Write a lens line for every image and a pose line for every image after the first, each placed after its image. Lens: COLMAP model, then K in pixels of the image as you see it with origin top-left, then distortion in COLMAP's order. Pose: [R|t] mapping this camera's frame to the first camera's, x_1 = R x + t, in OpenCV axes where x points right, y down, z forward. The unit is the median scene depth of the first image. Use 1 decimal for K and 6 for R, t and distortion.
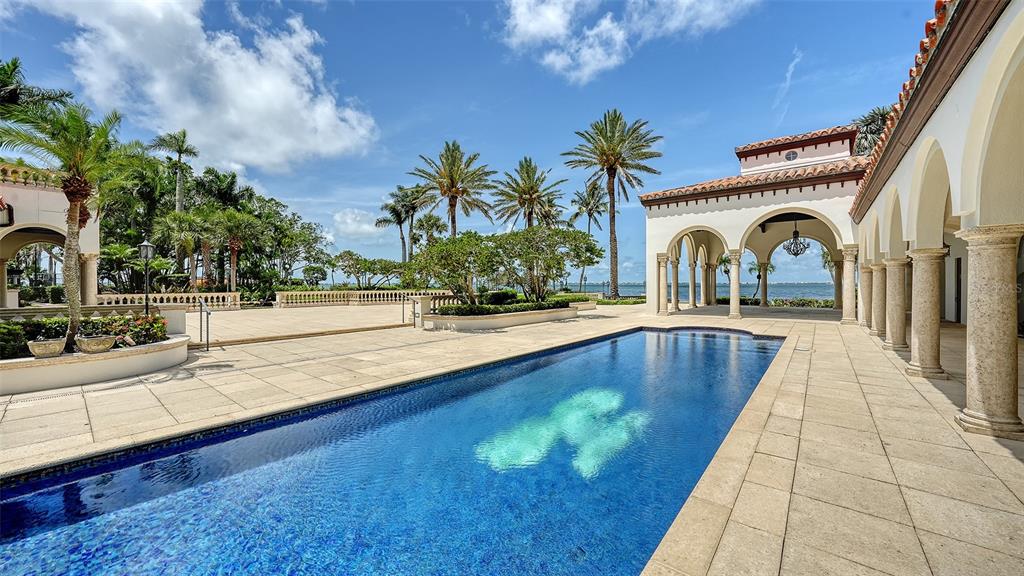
lens RADIAL K [[378.7, 0, 518.1], [0, 378.7, 286.7], [0, 0, 1]] dist [-0.013348, 0.001955]
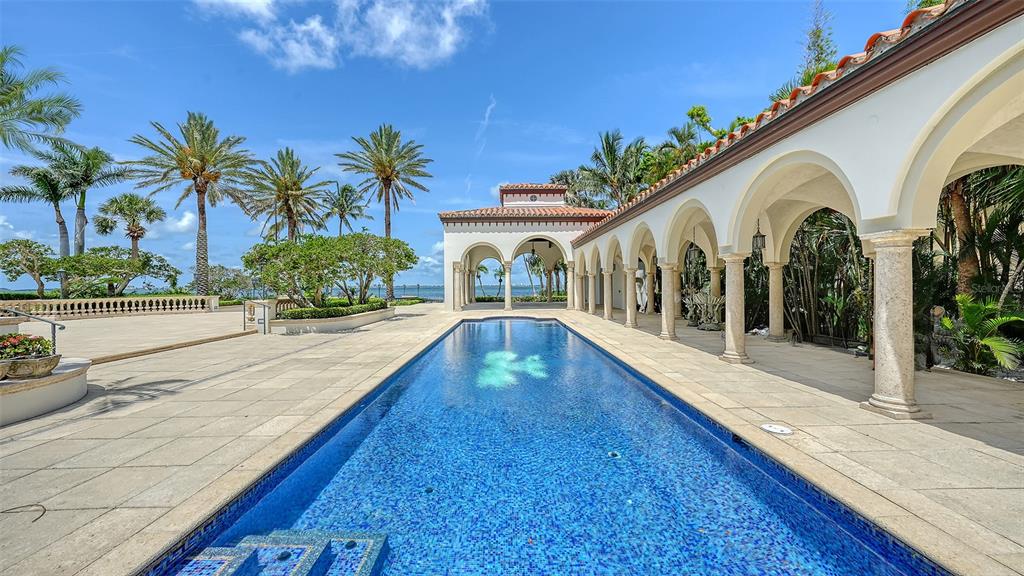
lens RADIAL K [[378.7, 0, 515.2], [0, 378.7, 287.9], [0, 0, 1]] dist [-0.013348, 0.001955]
pose [[0.767982, -0.008617, 0.640413, -0.178305], [0.012470, 0.999921, -0.001500, 0.001242], [-0.640350, 0.009138, 0.768029, -0.053071]]
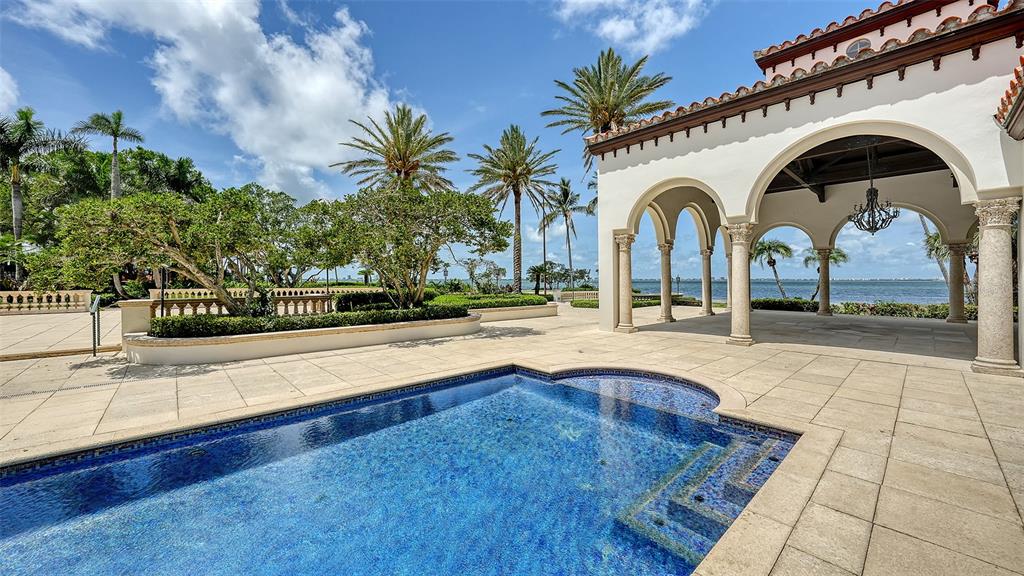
lens RADIAL K [[378.7, 0, 522.0], [0, 378.7, 296.5], [0, 0, 1]] dist [-0.013348, 0.001955]
pose [[0.984606, 0.007628, -0.174622, 0.216631], [-0.000152, 0.999084, 0.042788, -0.005097], [0.174789, -0.042103, 0.983705, 0.240199]]
